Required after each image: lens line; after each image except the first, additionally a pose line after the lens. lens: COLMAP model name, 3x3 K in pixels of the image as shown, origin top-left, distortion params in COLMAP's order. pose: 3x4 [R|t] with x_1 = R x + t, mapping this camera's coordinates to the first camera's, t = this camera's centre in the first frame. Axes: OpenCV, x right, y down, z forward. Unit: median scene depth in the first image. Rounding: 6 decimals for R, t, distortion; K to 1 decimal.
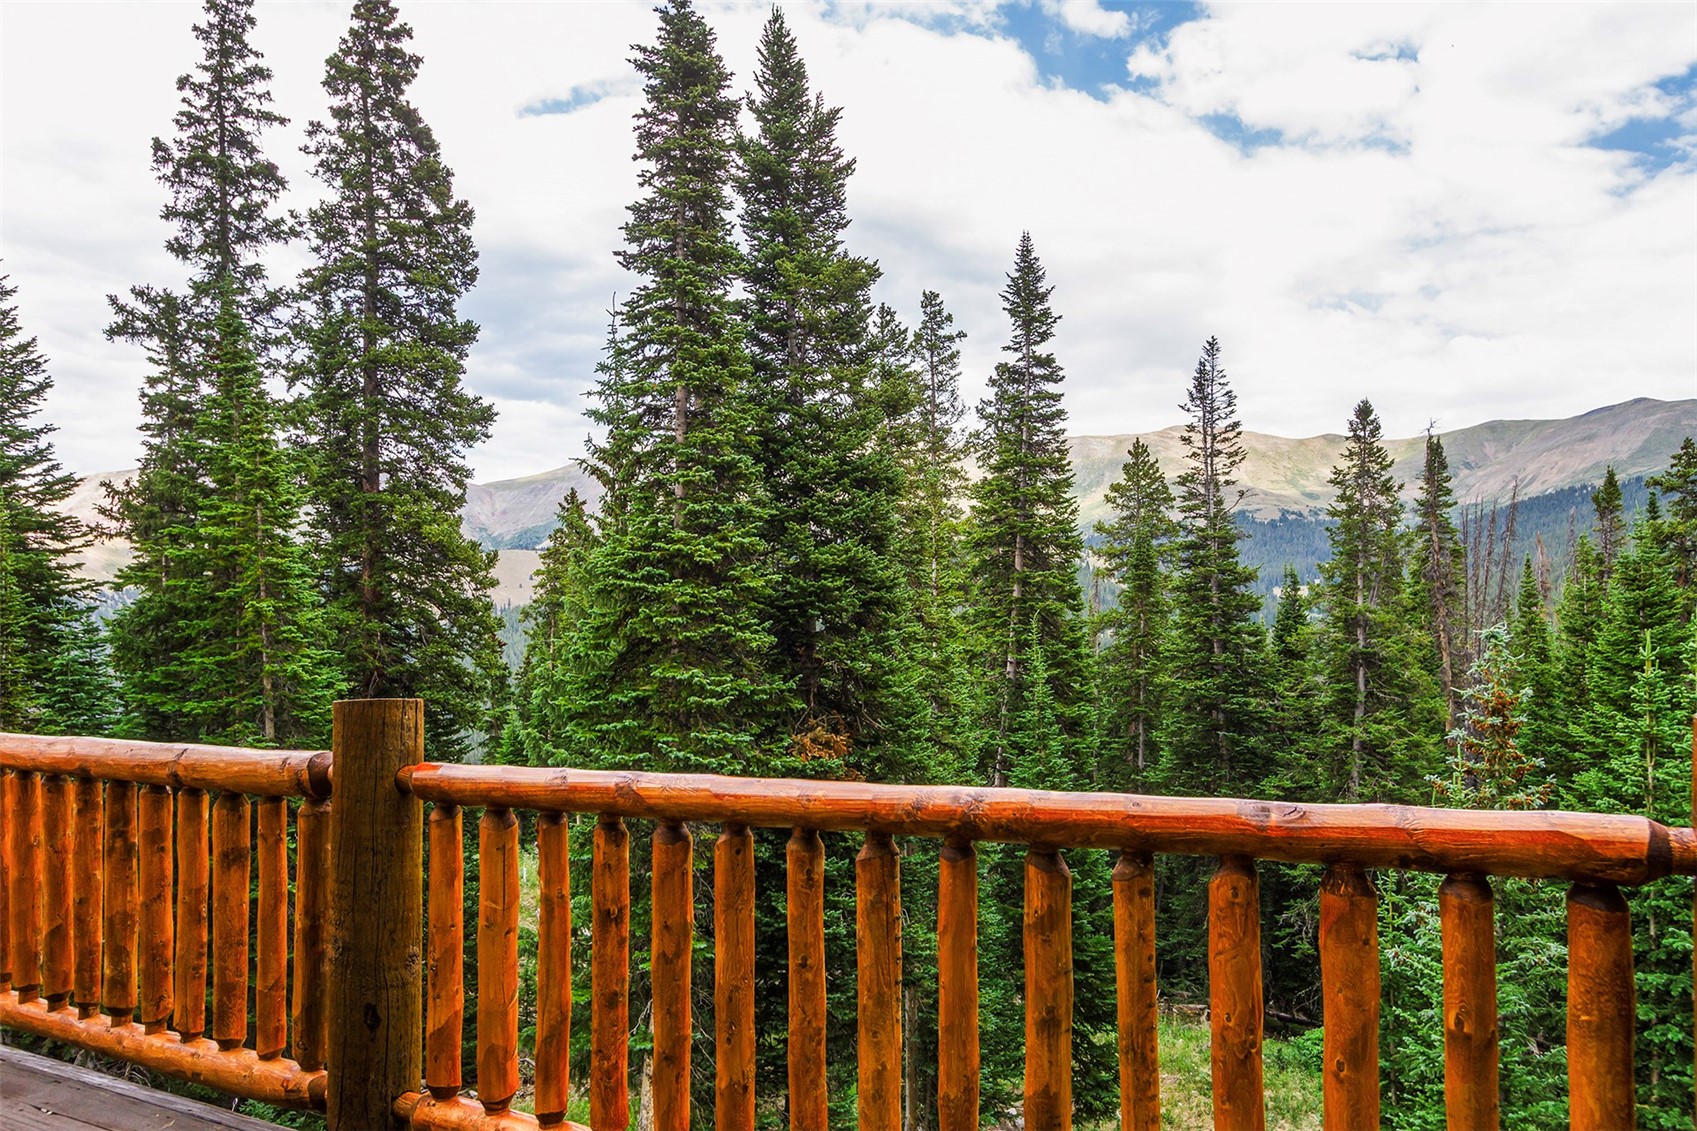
lens RADIAL K [[1155.6, 0, 847.6], [0, 1155.6, 639.5], [0, 0, 1]] dist [0.003126, -0.004554]
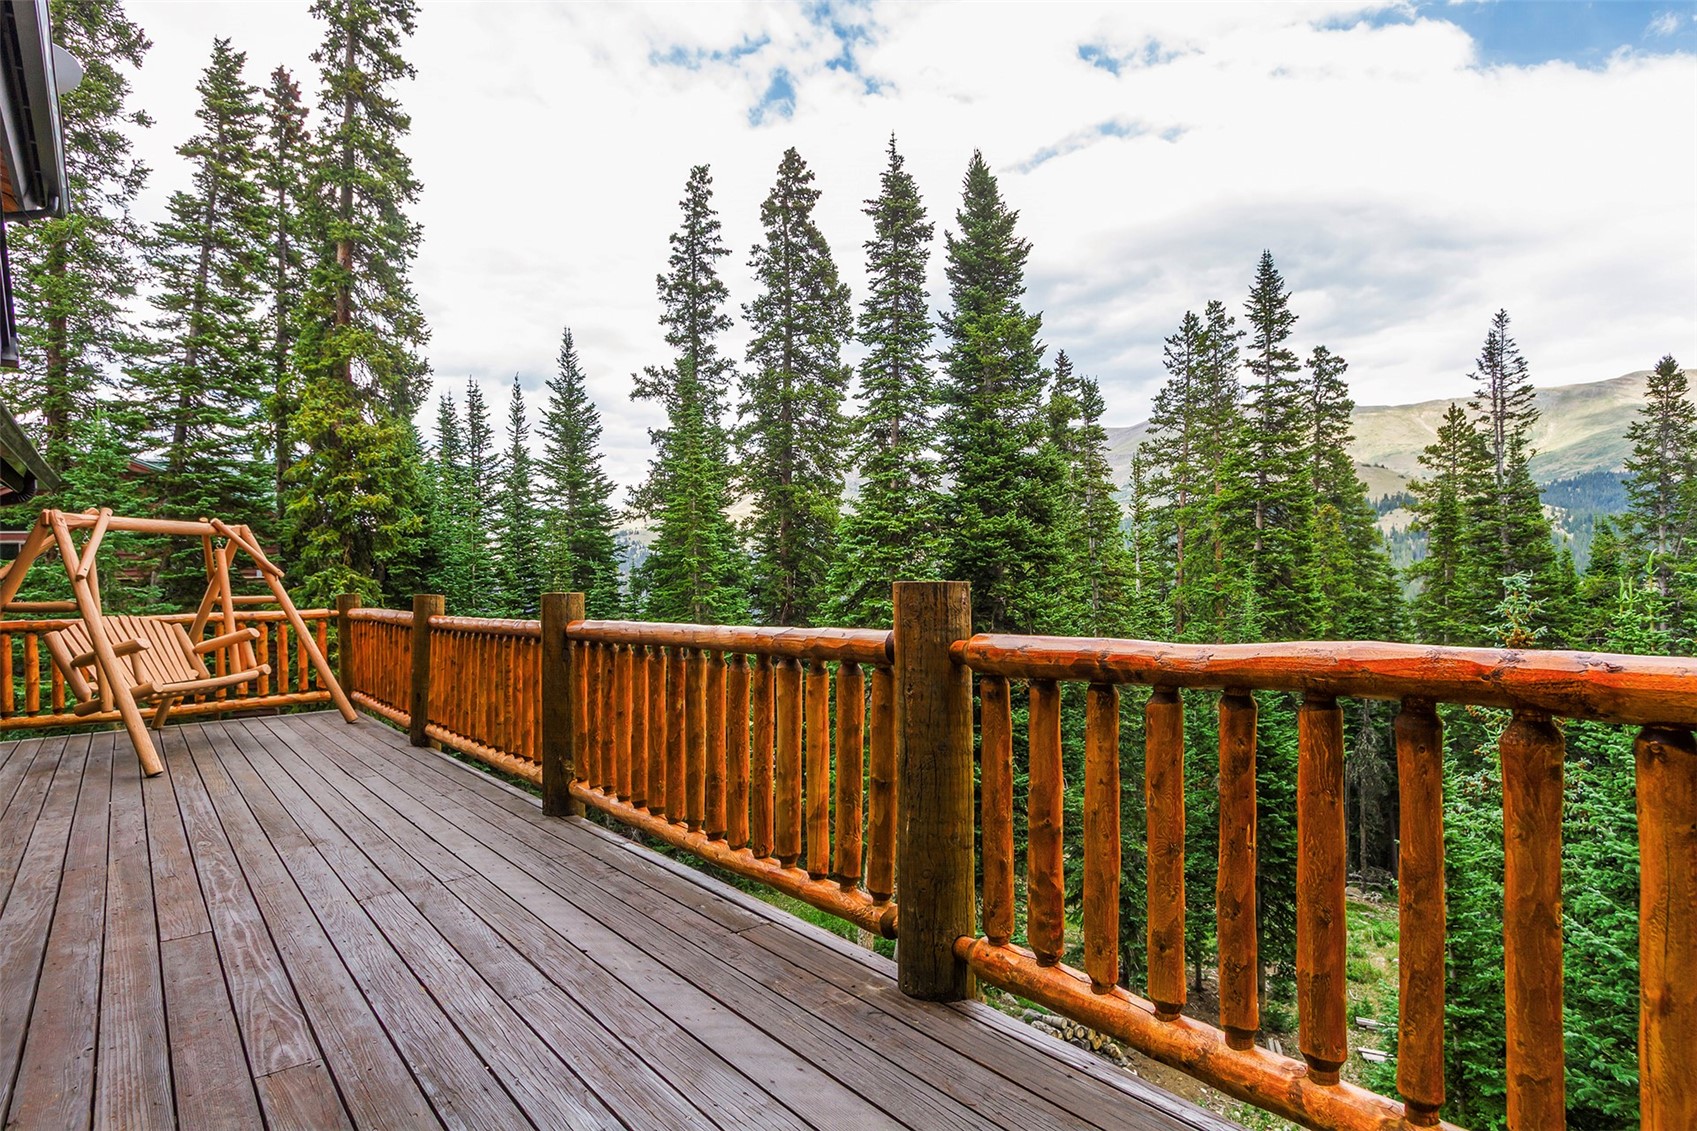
lens RADIAL K [[935.4, 0, 842.0], [0, 935.4, 569.4], [0, 0, 1]] dist [0.005175, 0.000310]
pose [[0.910491, 0.000762, -0.413529, 0.155935], [-0.007609, 0.999860, -0.014909, 0.001368], [0.413459, 0.016721, 0.910369, -0.077532]]
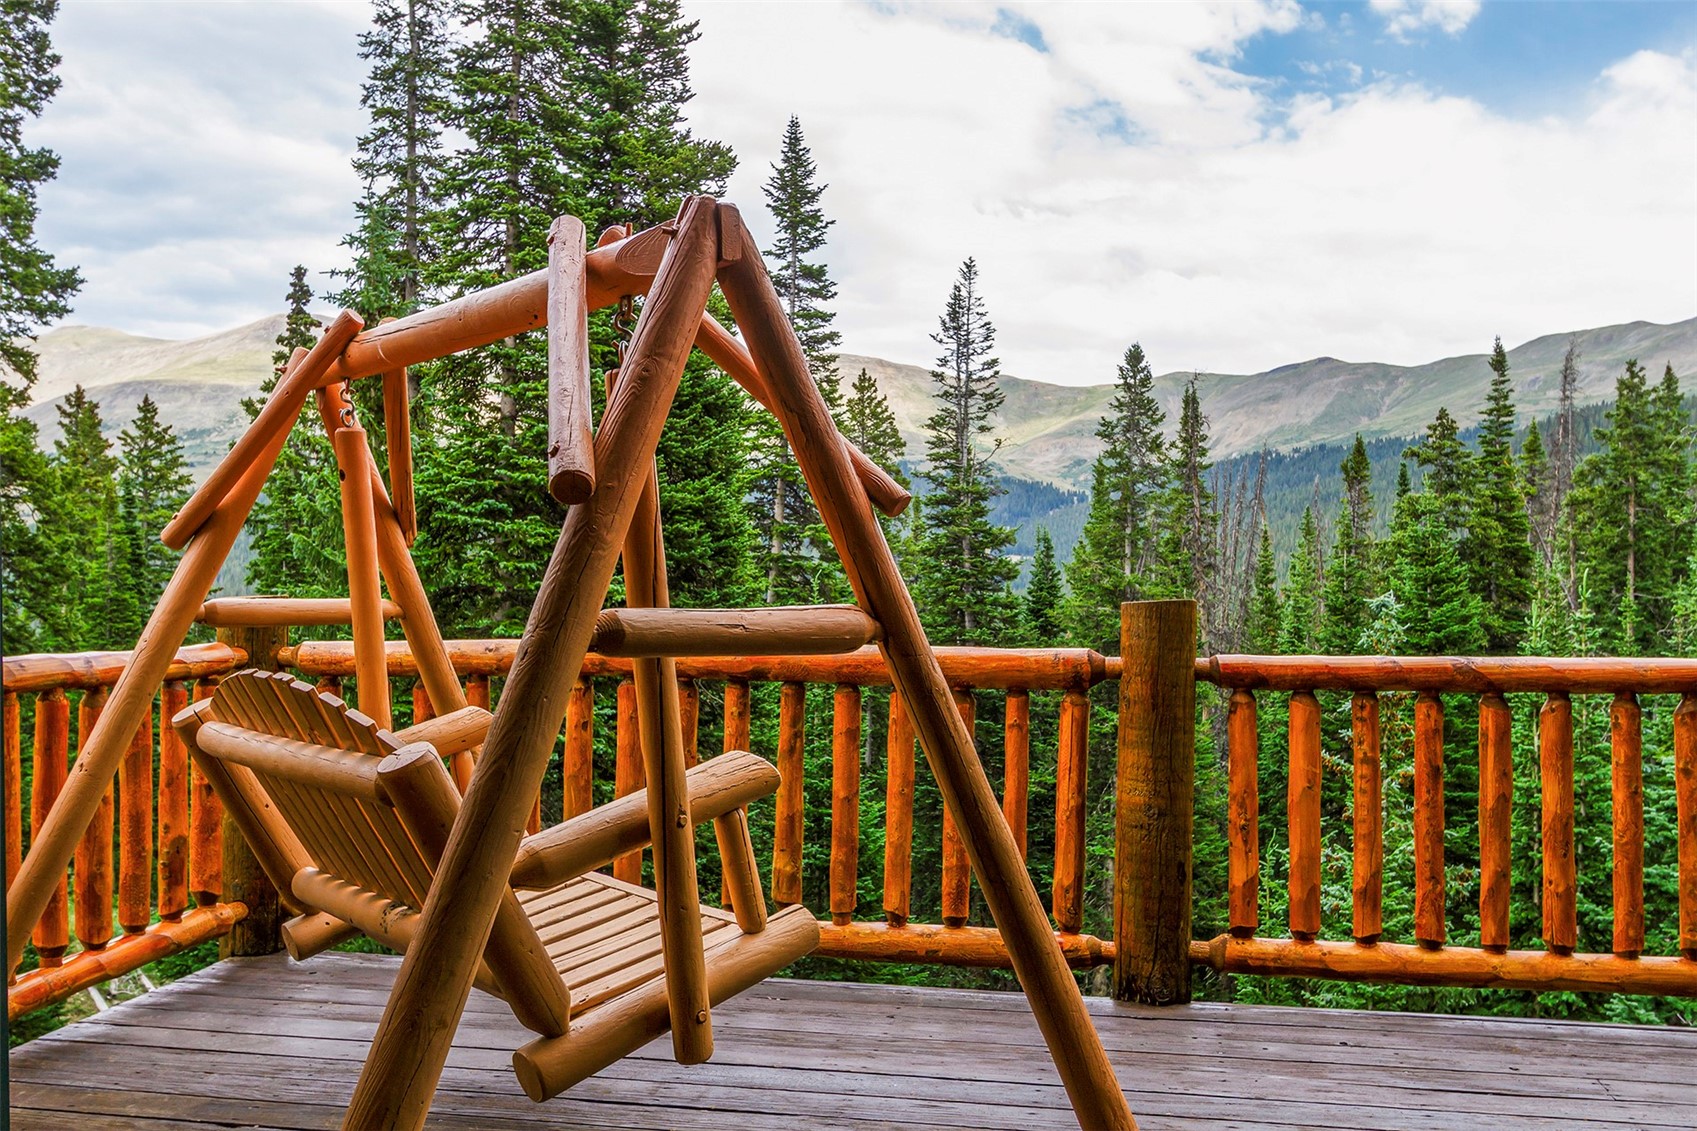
lens RADIAL K [[1483.9, 0, 847.5], [0, 1483.9, 590.6], [0, 0, 1]] dist [0.004753, -0.002419]
pose [[0.957524, 0.022630, 0.287463, -0.109308], [-0.018348, 0.999677, -0.017581, 0.006958], [-0.287768, 0.011559, 0.957630, -0.030621]]
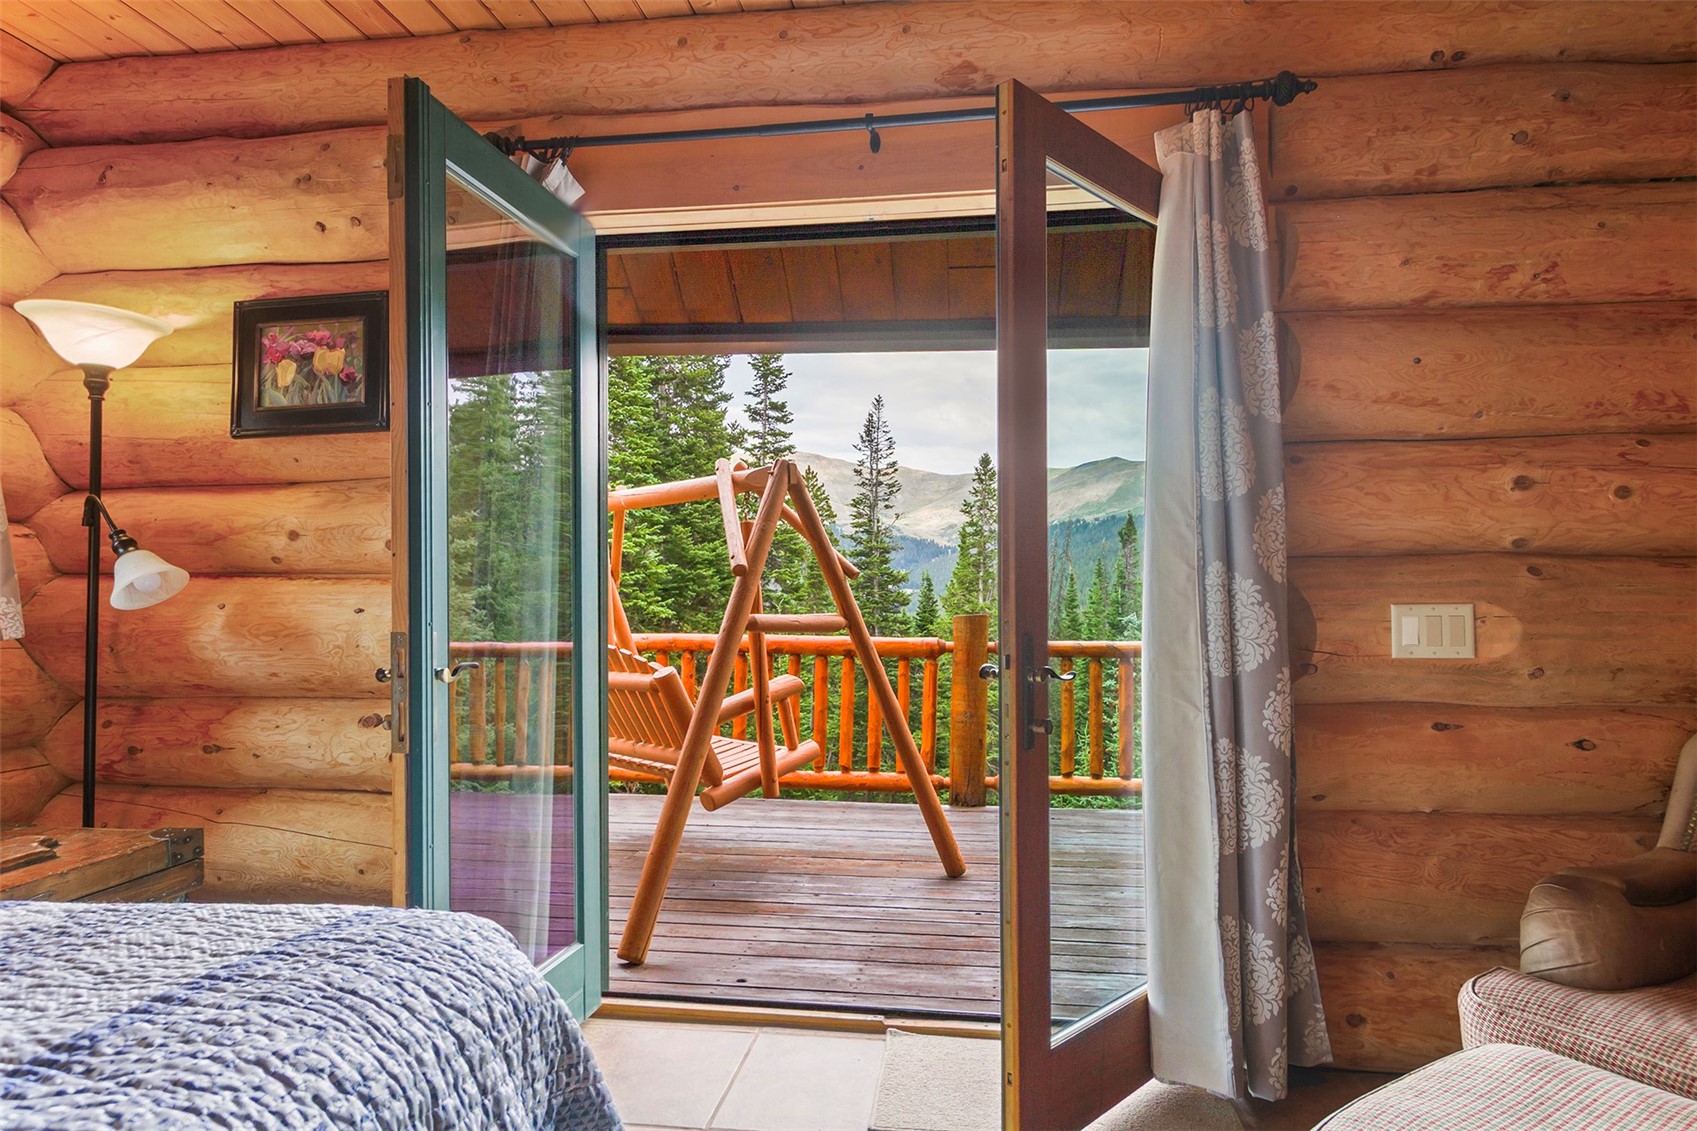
lens RADIAL K [[1015.8, 0, 852.0], [0, 1015.8, 603.7], [0, 0, 1]] dist [-0.000988, -0.000021]
pose [[0.939637, 0.027912, 0.341034, -0.133004], [-0.019666, 0.999425, -0.027614, 0.008825], [-0.341609, 0.019241, 0.939645, -0.089097]]
